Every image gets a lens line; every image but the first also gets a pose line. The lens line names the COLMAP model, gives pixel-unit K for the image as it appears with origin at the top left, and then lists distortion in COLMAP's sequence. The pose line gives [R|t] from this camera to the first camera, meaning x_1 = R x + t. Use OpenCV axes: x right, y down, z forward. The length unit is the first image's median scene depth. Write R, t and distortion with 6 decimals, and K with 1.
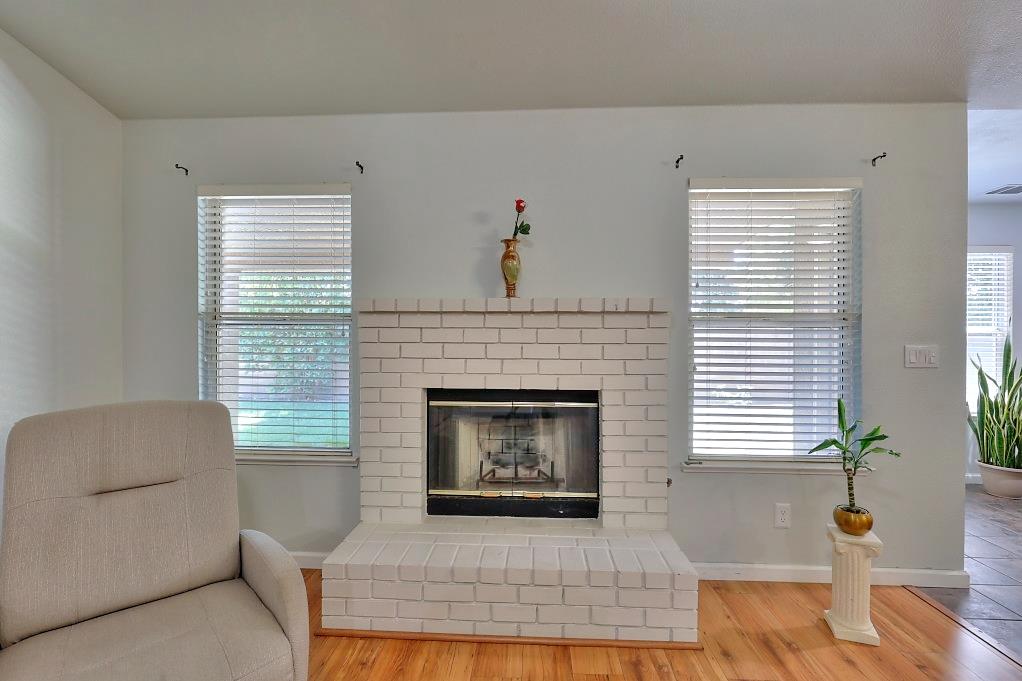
lens RADIAL K [[460.3, 0, 510.3], [0, 460.3, 341.5], [0, 0, 1]] dist [-0.001575, 0.000807]
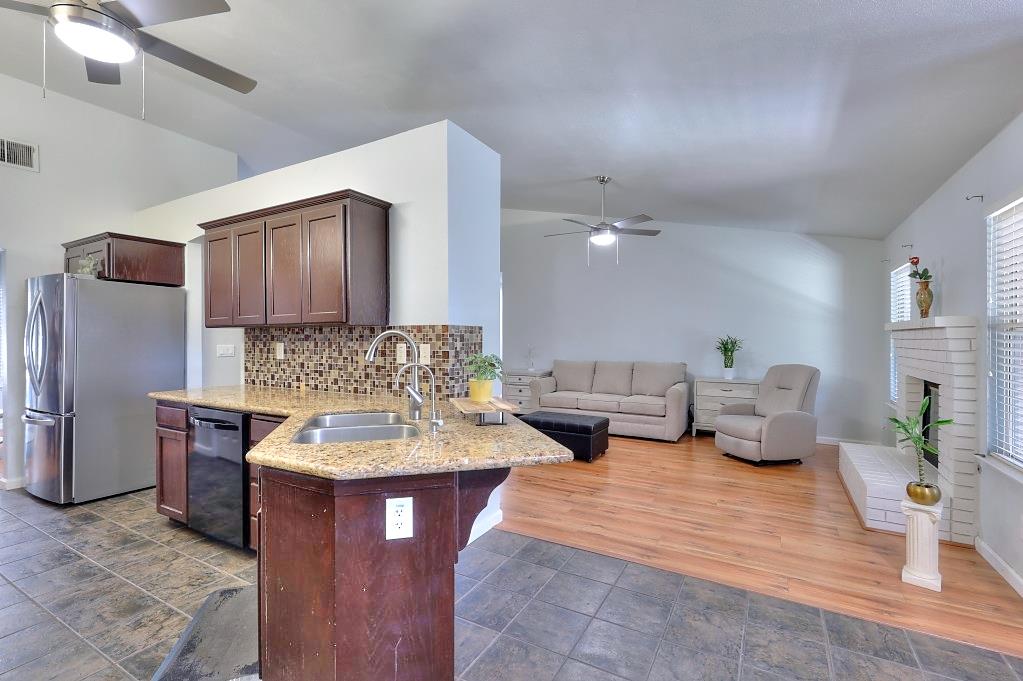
lens RADIAL K [[460.8, 0, 511.2], [0, 460.8, 340.2], [0, 0, 1]] dist [-0.001575, 0.000807]
pose [[-0.452090, -0.000059, -0.891973, 1.975027], [-0.009137, 0.999948, 0.004565, -0.019554], [0.891926, 0.010213, -0.452066, 0.469102]]
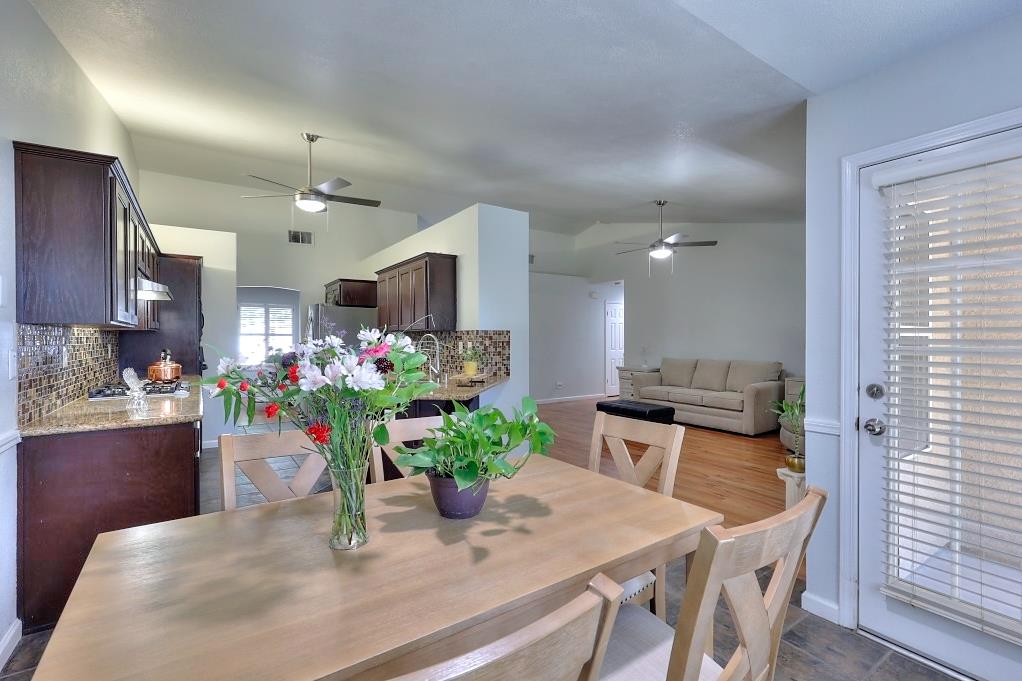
lens RADIAL K [[460.3, 0, 508.0], [0, 460.3, 337.6], [0, 0, 1]] dist [-0.001575, 0.000807]
pose [[-0.802594, -0.002714, -0.596520, 2.033915], [-0.005446, 0.999981, 0.002778, -0.026422], [0.596501, 0.005478, -0.802594, 1.377793]]
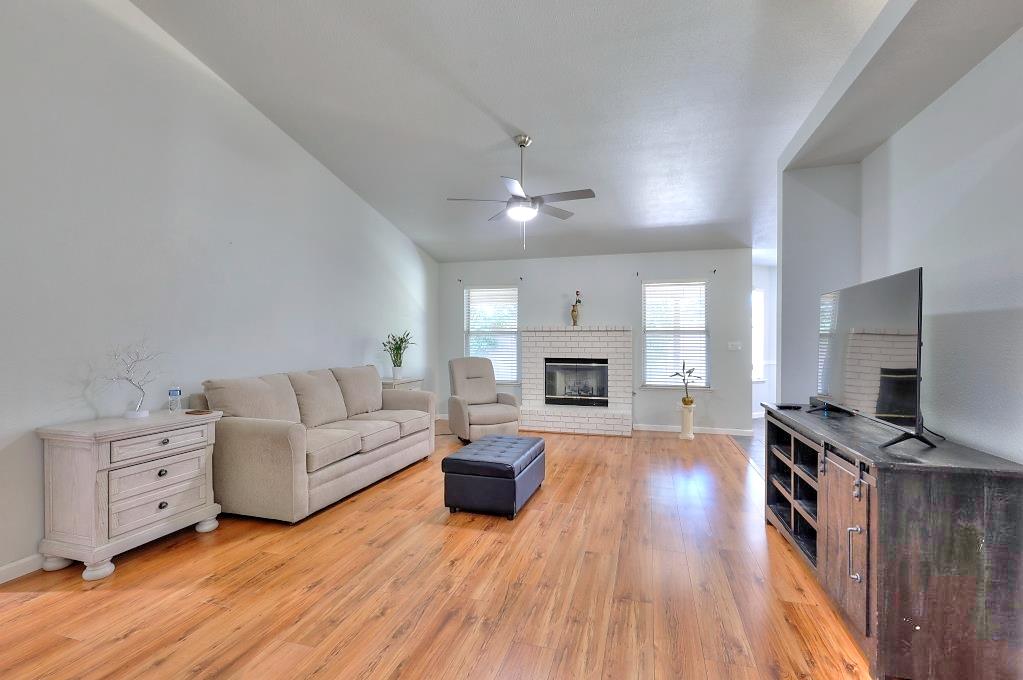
lens RADIAL K [[460.8, 0, 513.2], [0, 460.8, 339.7], [0, 0, 1]] dist [-0.001575, 0.000807]
pose [[0.972269, -0.003660, -0.233837, 0.289264], [0.001650, 0.999960, -0.008790, 0.014453], [0.233860, 0.008161, 0.972236, -1.798907]]
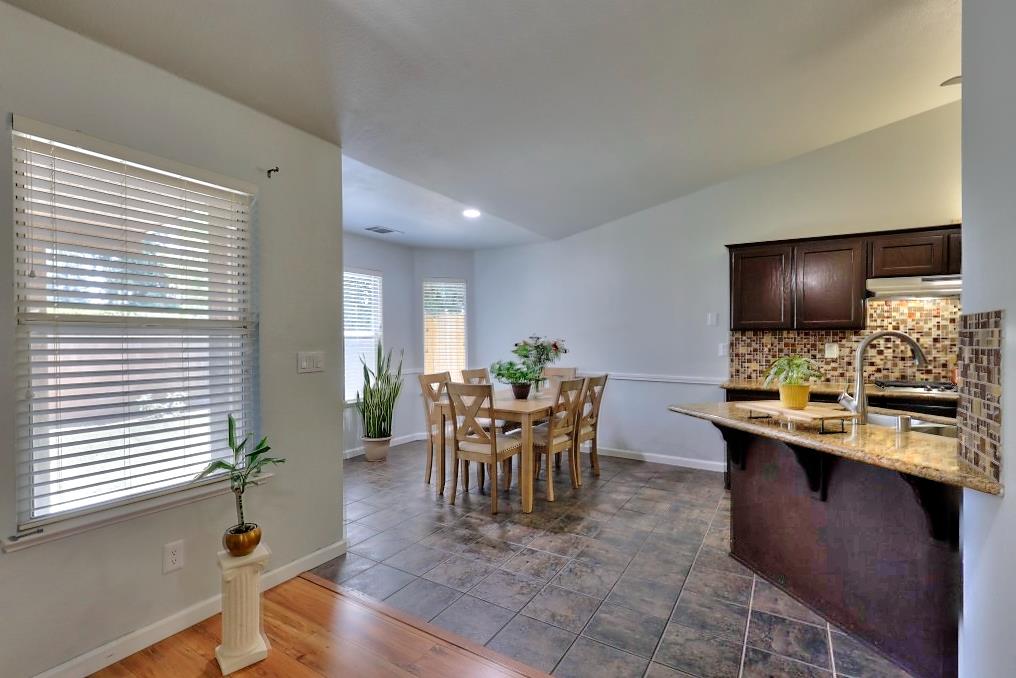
lens RADIAL K [[457.6, 0, 508.0], [0, 457.6, 340.6], [0, 0, 1]] dist [-0.001575, 0.000807]
pose [[0.482898, -0.009836, 0.875621, 0.153151], [0.006382, 0.999950, 0.007713, -0.024607], [-0.875653, 0.001864, 0.482936, 0.046874]]
